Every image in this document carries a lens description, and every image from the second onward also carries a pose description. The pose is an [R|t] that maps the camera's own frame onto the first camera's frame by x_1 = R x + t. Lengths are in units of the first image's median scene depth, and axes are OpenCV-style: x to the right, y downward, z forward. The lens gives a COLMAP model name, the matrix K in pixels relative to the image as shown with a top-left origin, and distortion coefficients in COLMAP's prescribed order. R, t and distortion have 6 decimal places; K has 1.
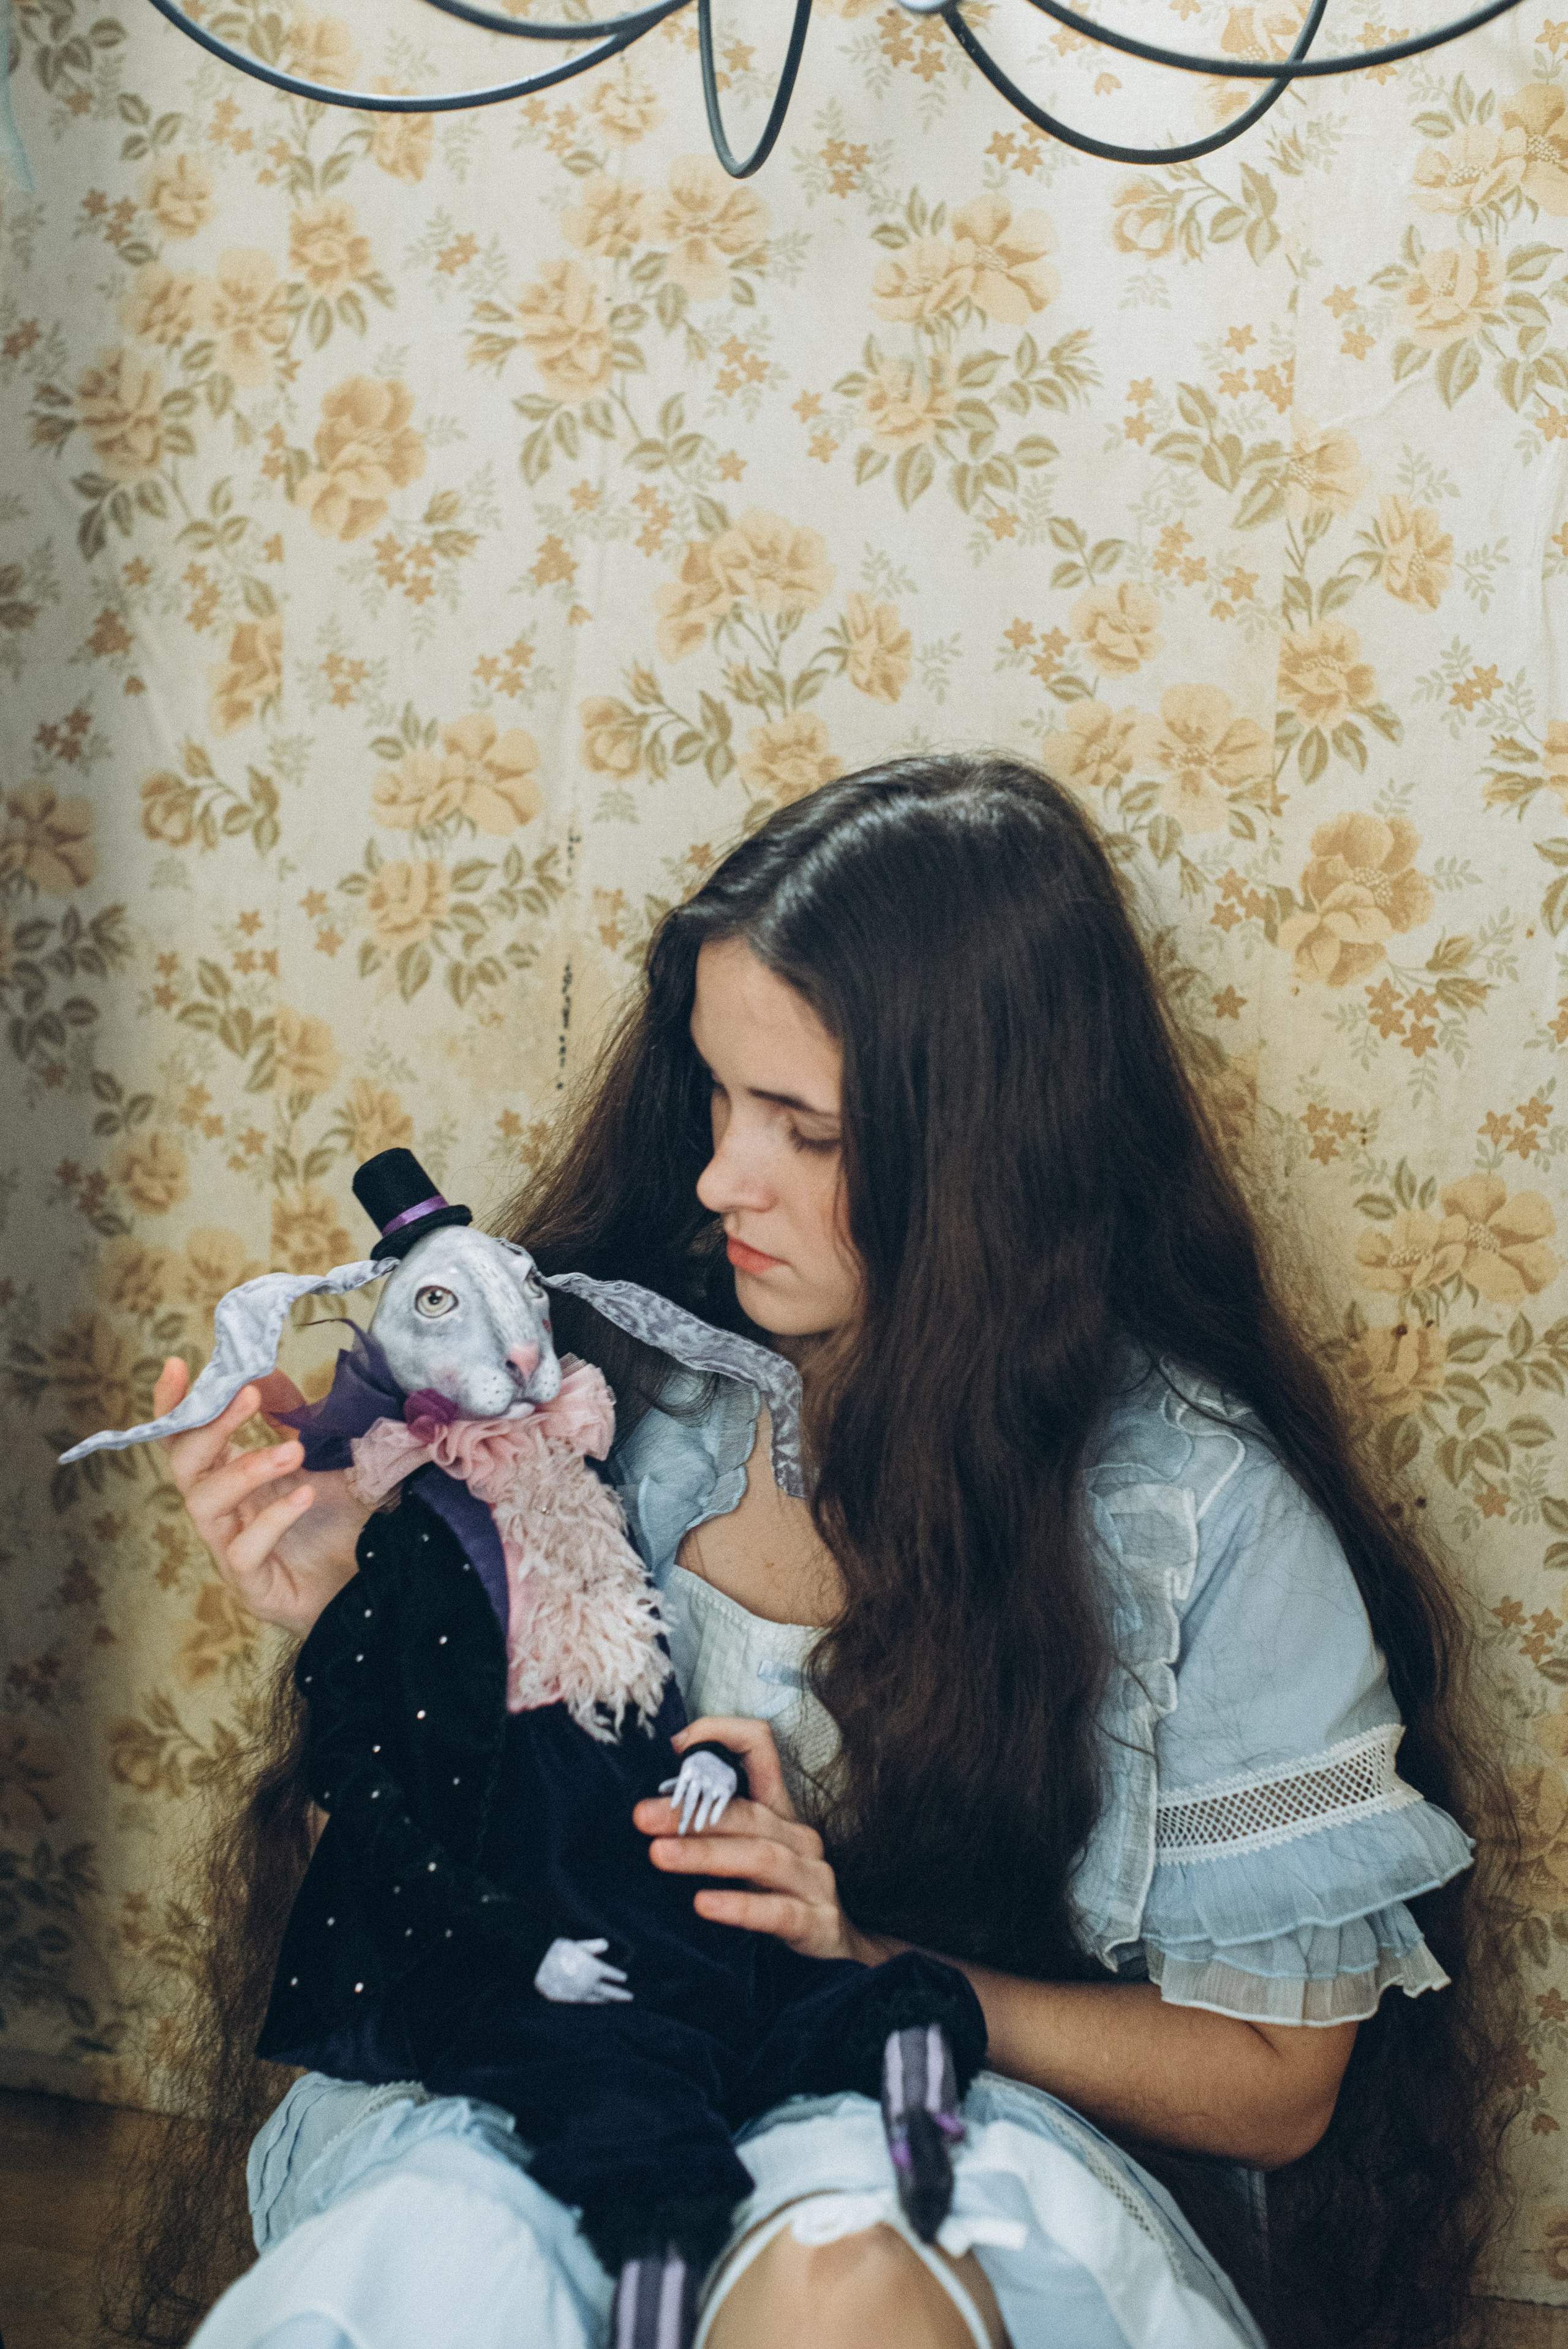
lens RADIAL K [[3328.3, 0, 808.5], [0, 3328.3, 1153.0], [0, 0, 1]] dist [0.027163, 0.000000]
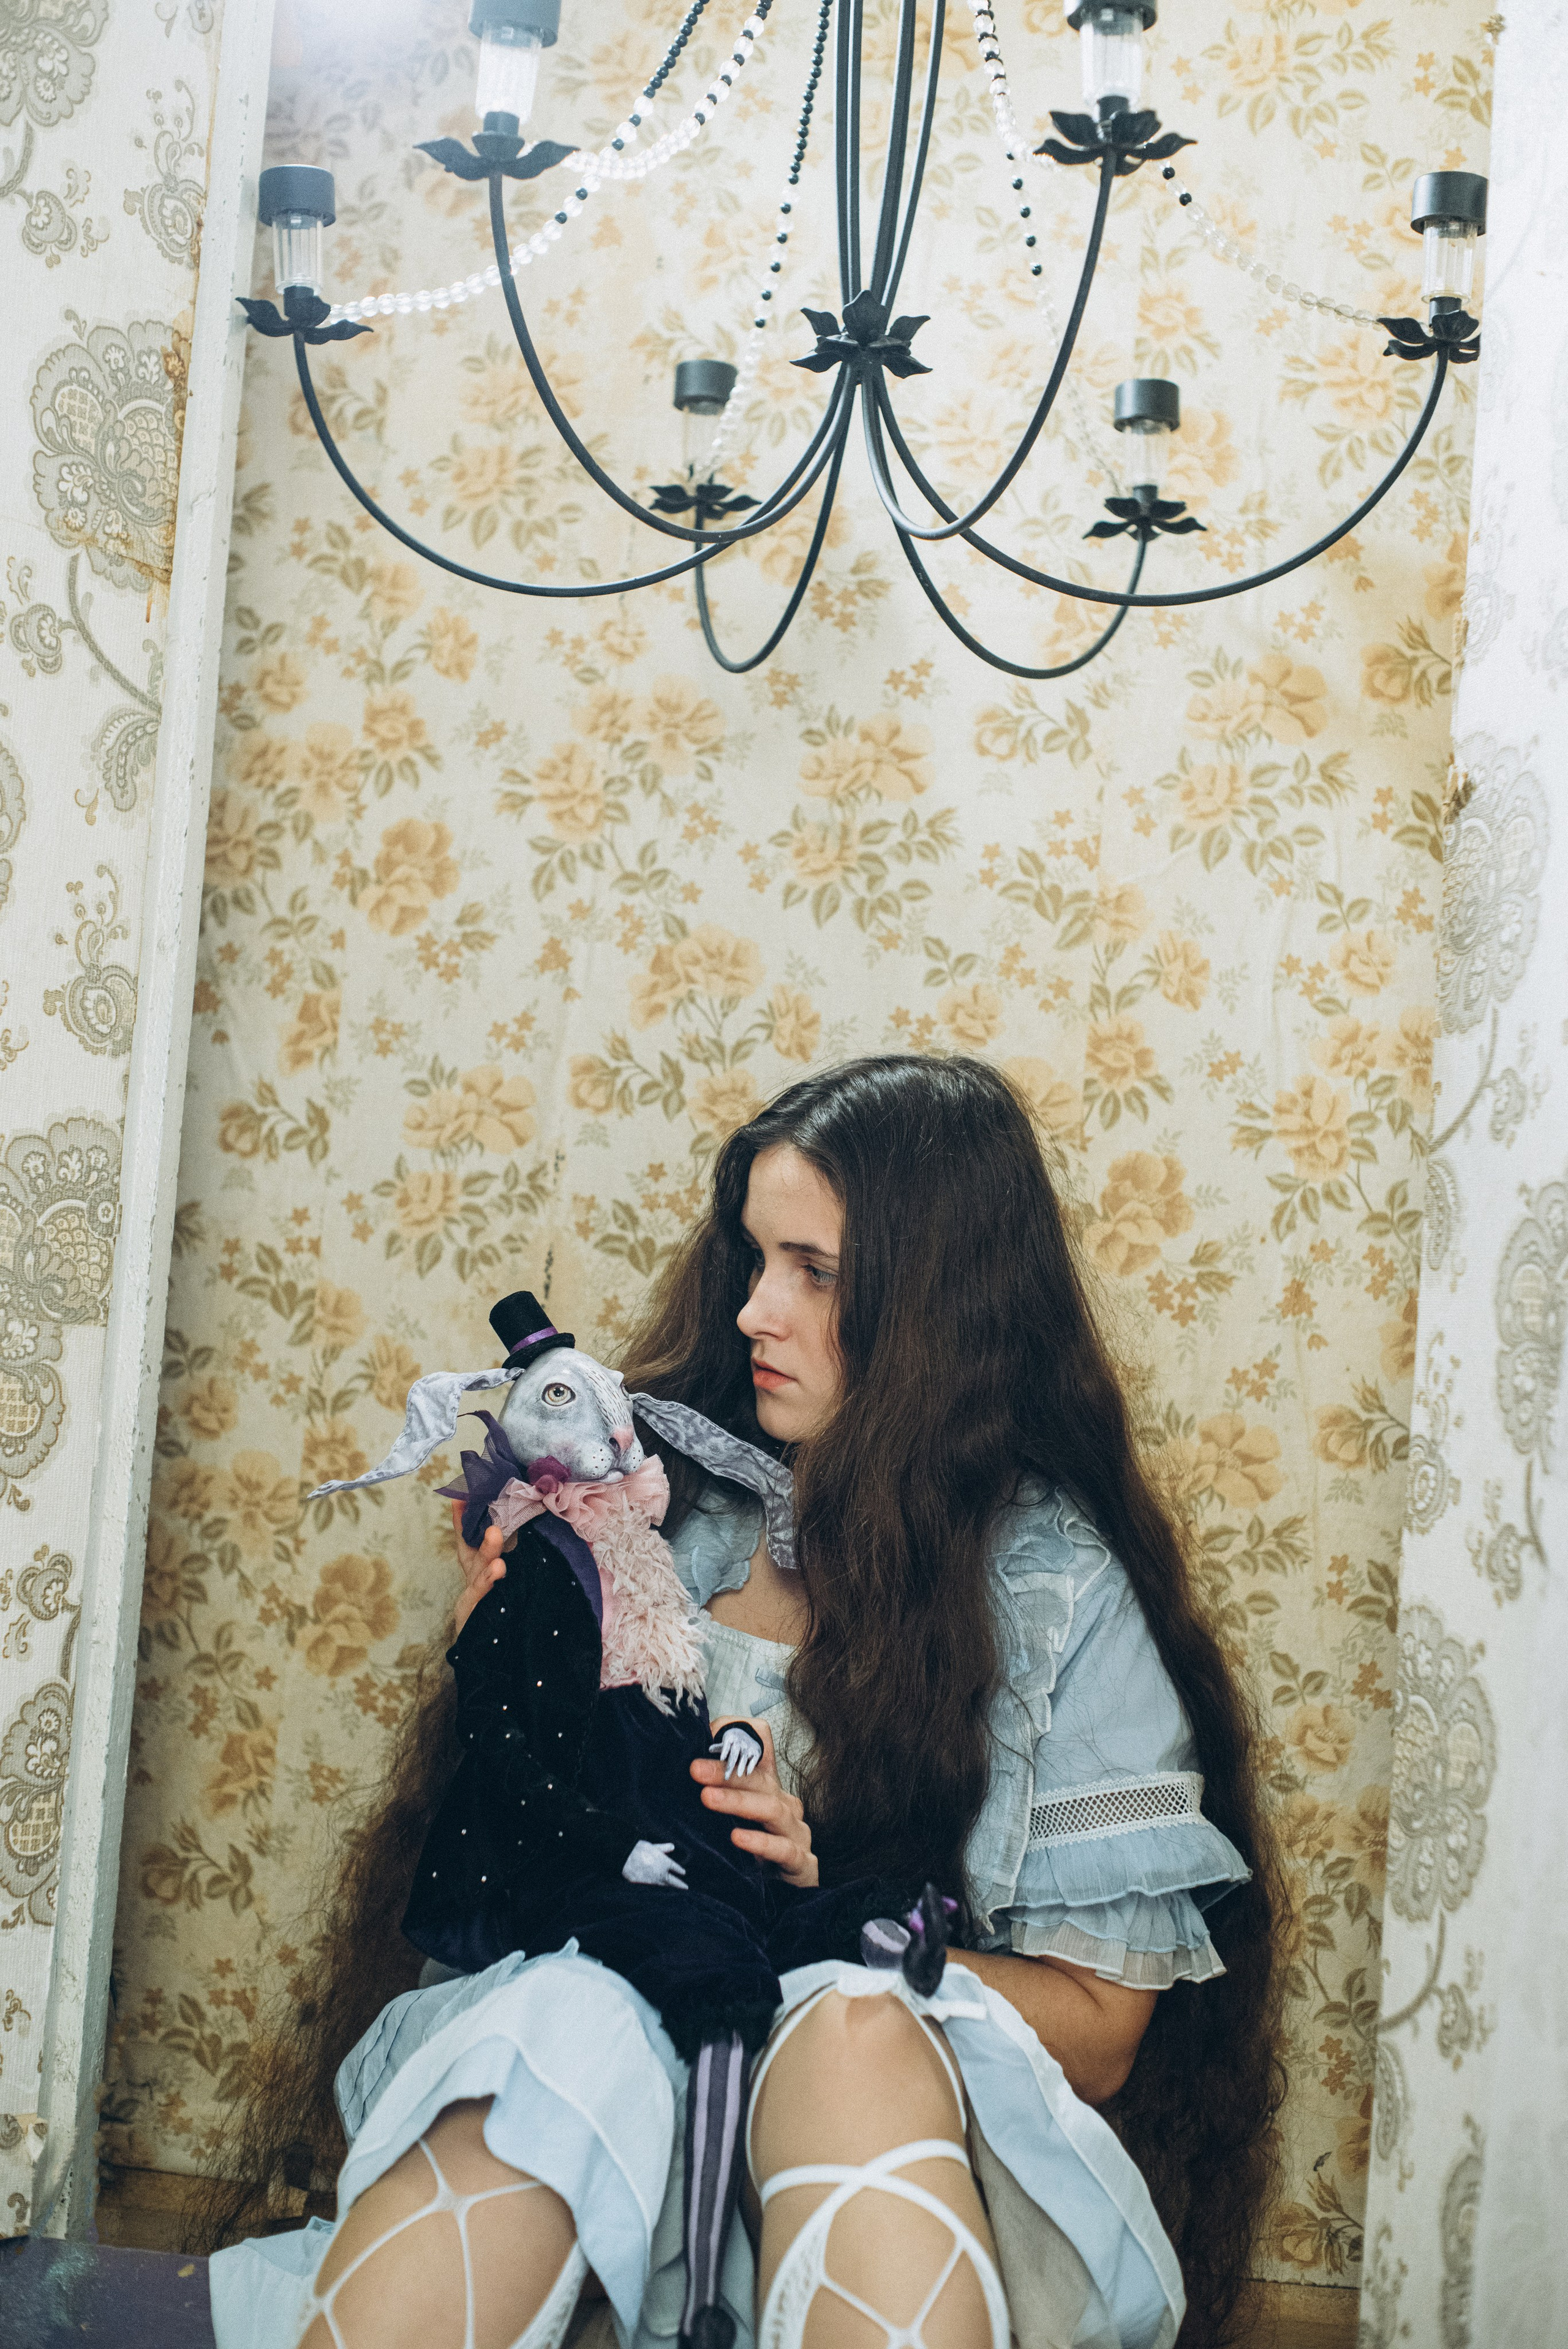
lens RADIAL K [[3328.3, 0, 764.4], [0, 3328.3, 1182.5], [0, 0, 1]] dist [0.027163, 0.000000]
pose [[0.992688, 0.044742, 0.112110, -0.141957], [-0.024479, 0.984087, -0.175992, 0.153603], [-0.118201, 0.171960, 0.977987, -0.329723]]
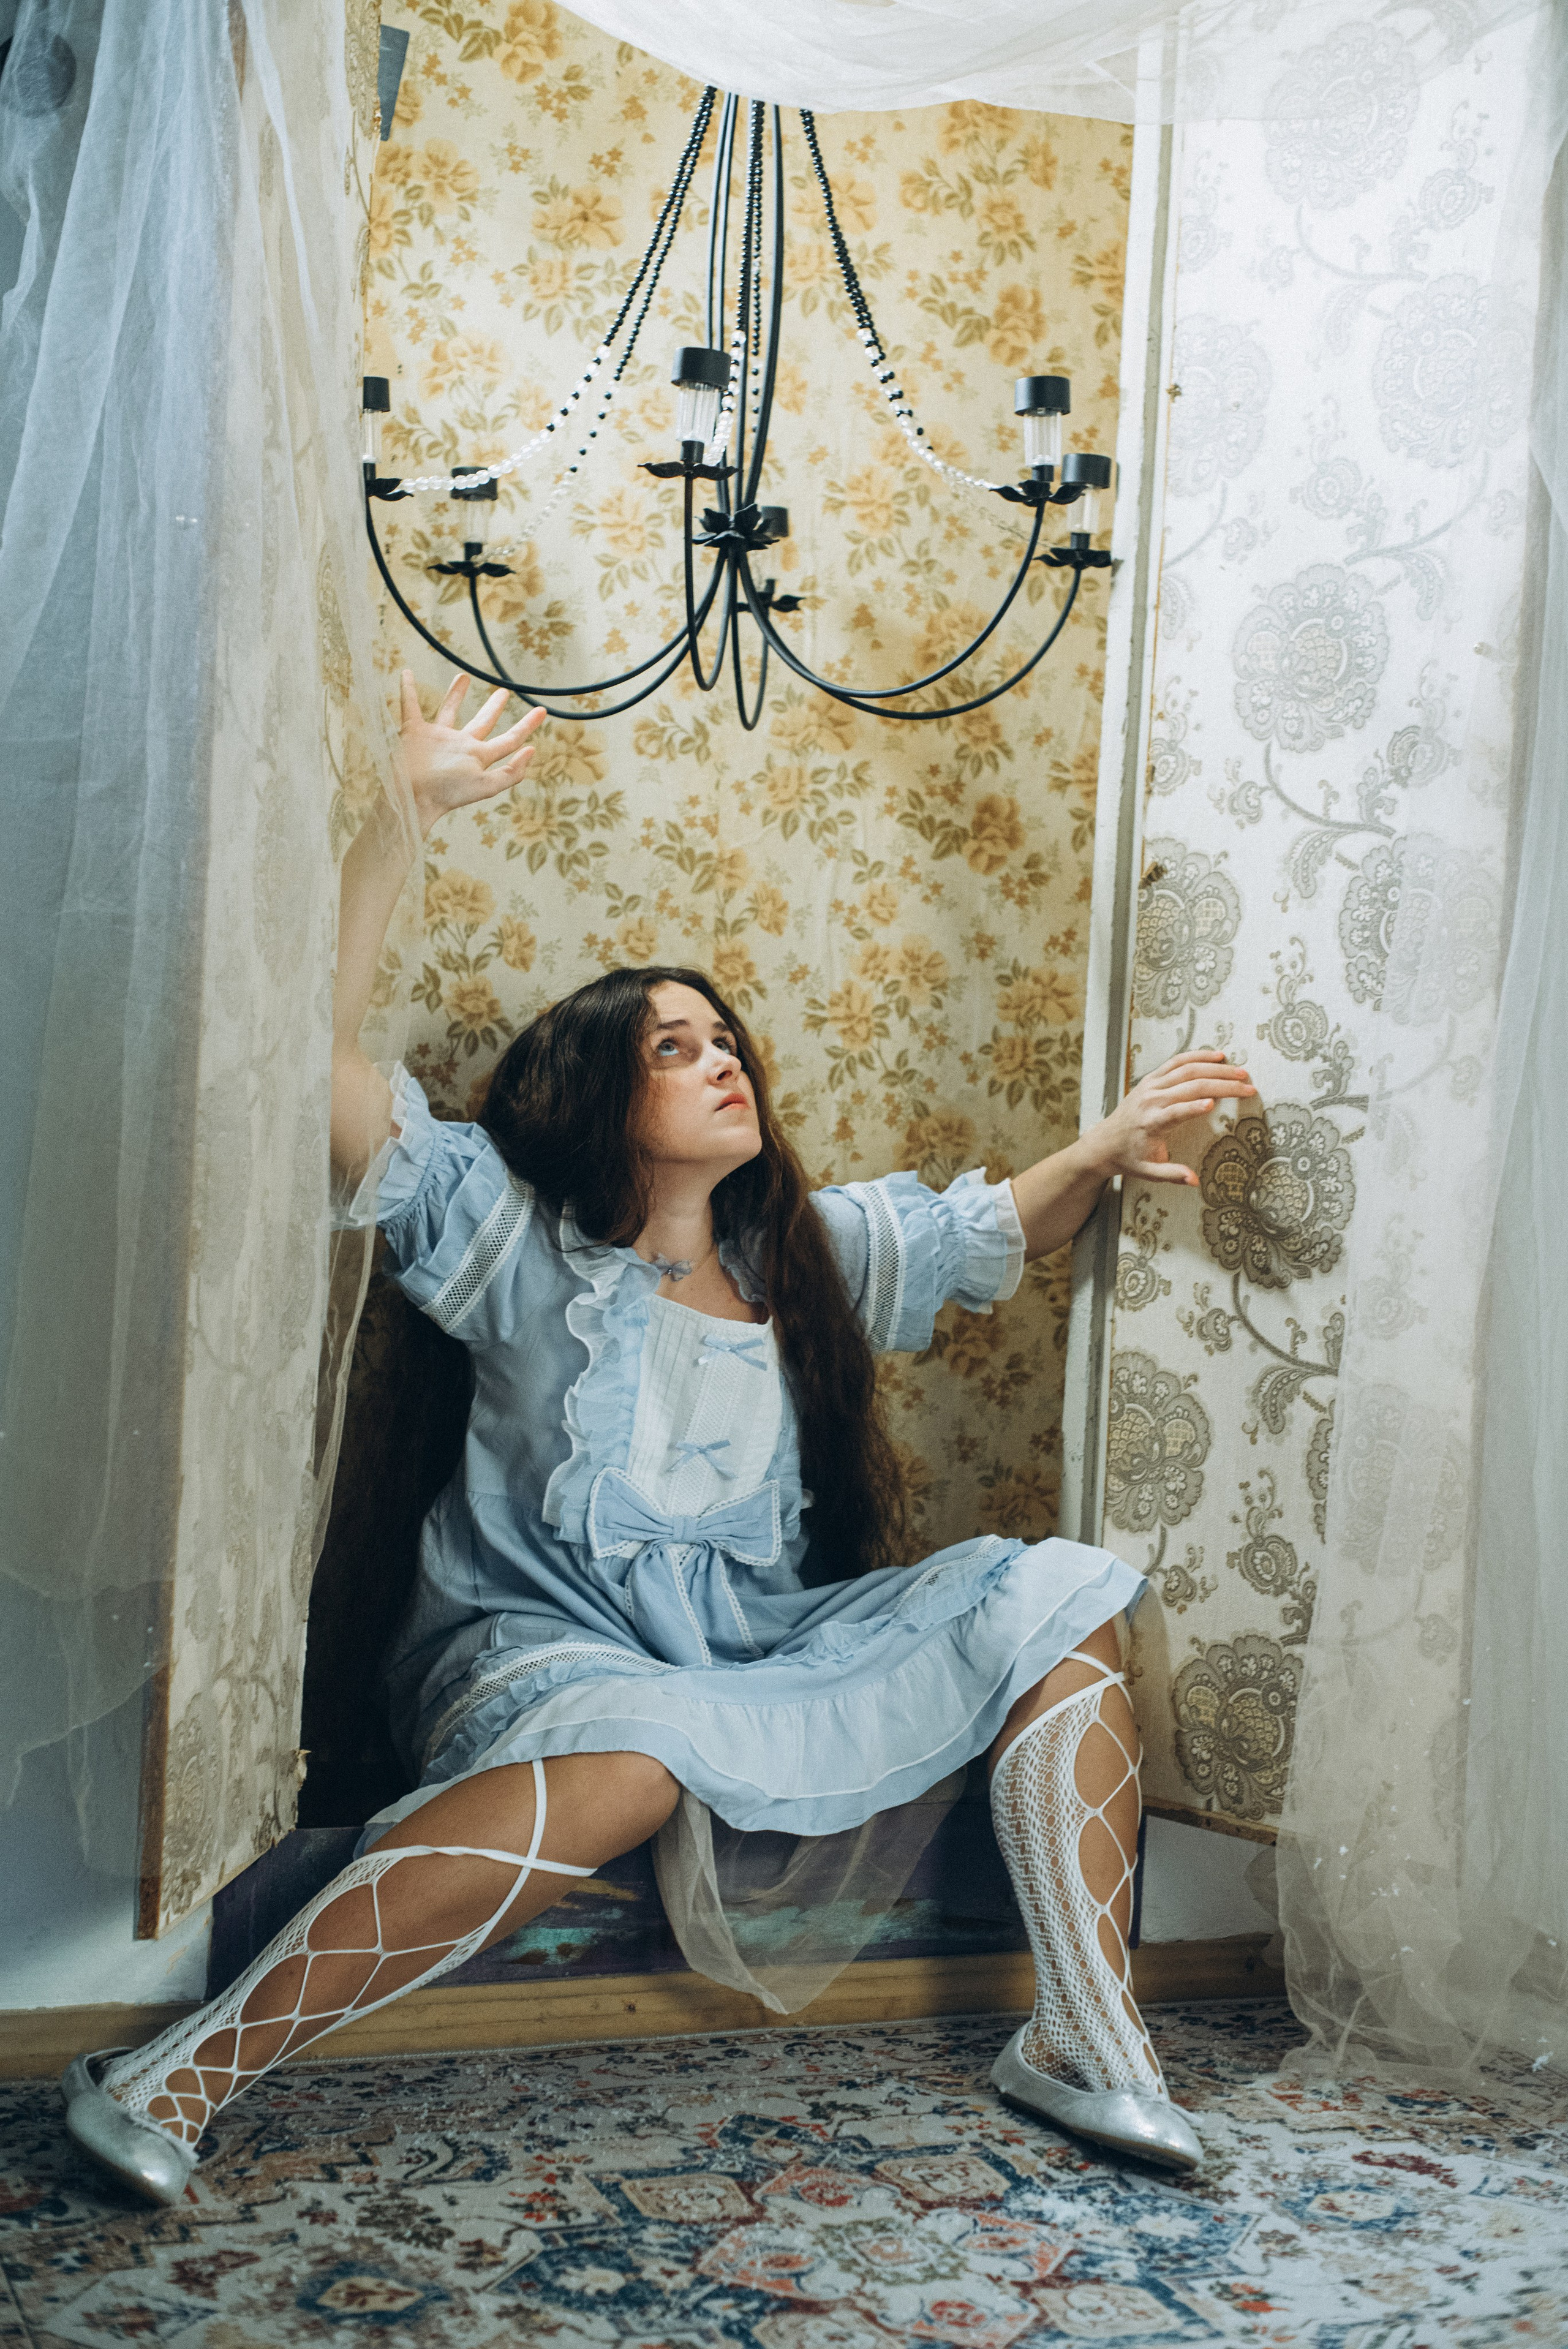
lens RADIAL K [[3328.3, 0, 775.7], [0, 3328.3, 1190.7], [0, 0, 1]] dist [0.027163, 0.000000]
pose [[0.806578, -0.015668, 0.590920, -0.996559], [0.045827, 0.998298, -0.036081, 0.067685], [-0.589348, 0.056182, 0.805923, -0.635960]]
